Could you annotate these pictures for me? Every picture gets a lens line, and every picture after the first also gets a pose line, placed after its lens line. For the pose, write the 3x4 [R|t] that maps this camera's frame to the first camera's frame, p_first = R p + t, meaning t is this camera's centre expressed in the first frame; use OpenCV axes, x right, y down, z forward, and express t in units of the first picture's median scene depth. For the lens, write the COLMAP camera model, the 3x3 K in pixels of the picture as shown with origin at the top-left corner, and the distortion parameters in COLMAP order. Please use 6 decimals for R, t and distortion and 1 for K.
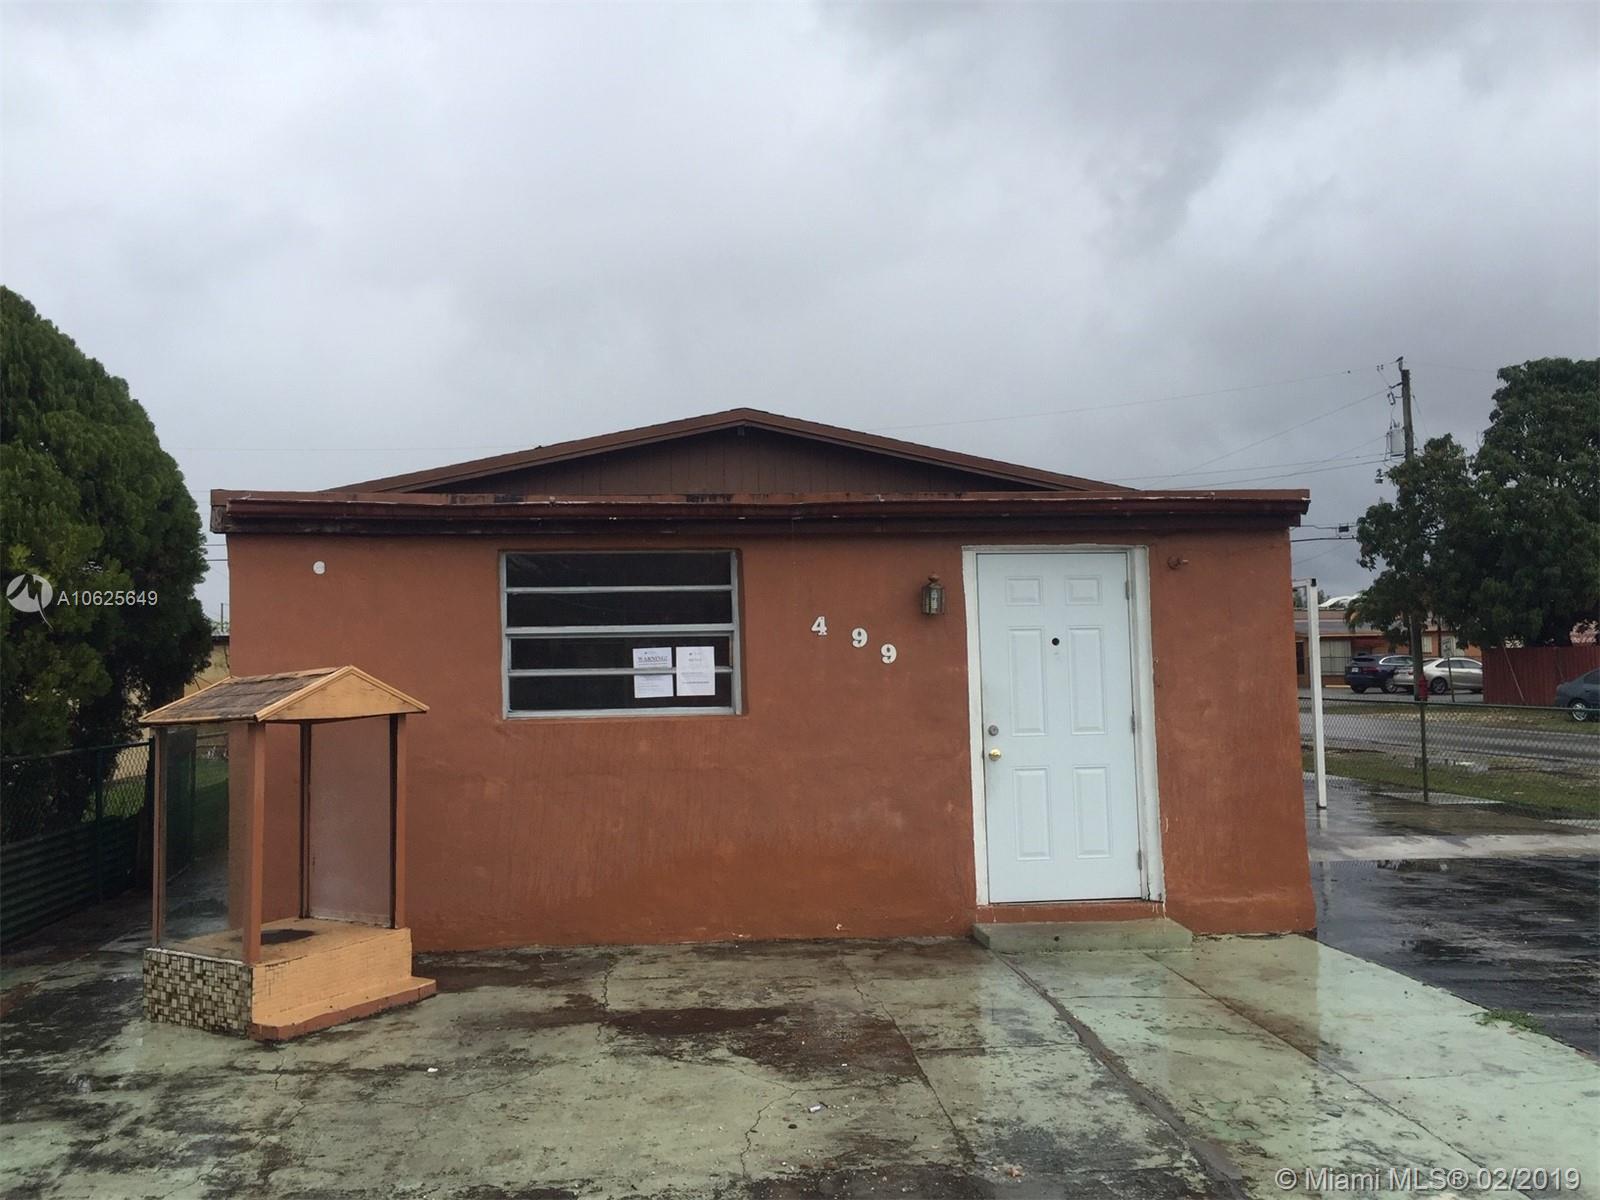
lens RADIAL K [[1381.5, 0, 800.2], [0, 1381.5, 590.4], [0, 0, 1]] dist [0.091768, -0.108193]
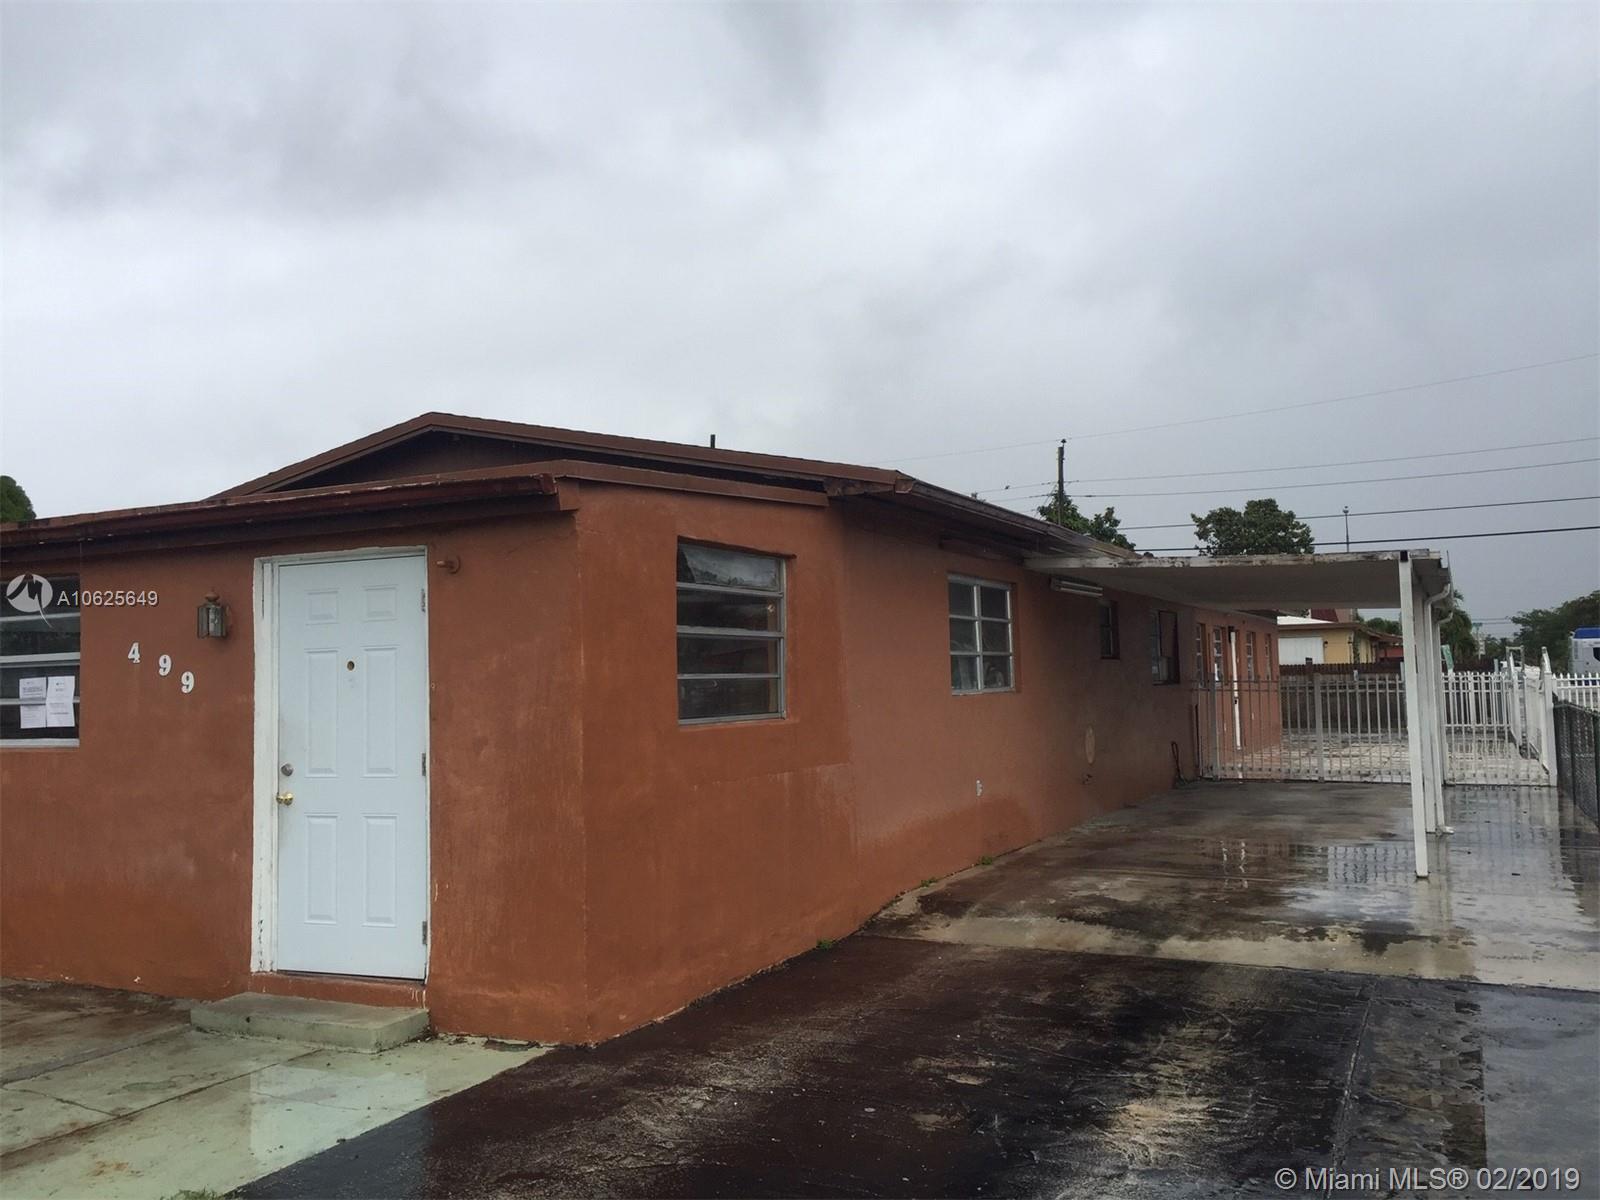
lens RADIAL K [[1381.5, 0, 801.7], [0, 1381.5, 595.5], [0, 0, 1]] dist [0.091768, -0.108193]
pose [[0.844570, -0.037566, -0.534126, 0.879914], [0.040848, 0.999149, -0.005683, 0.010599], [0.533885, -0.017019, 0.845386, 0.437368]]
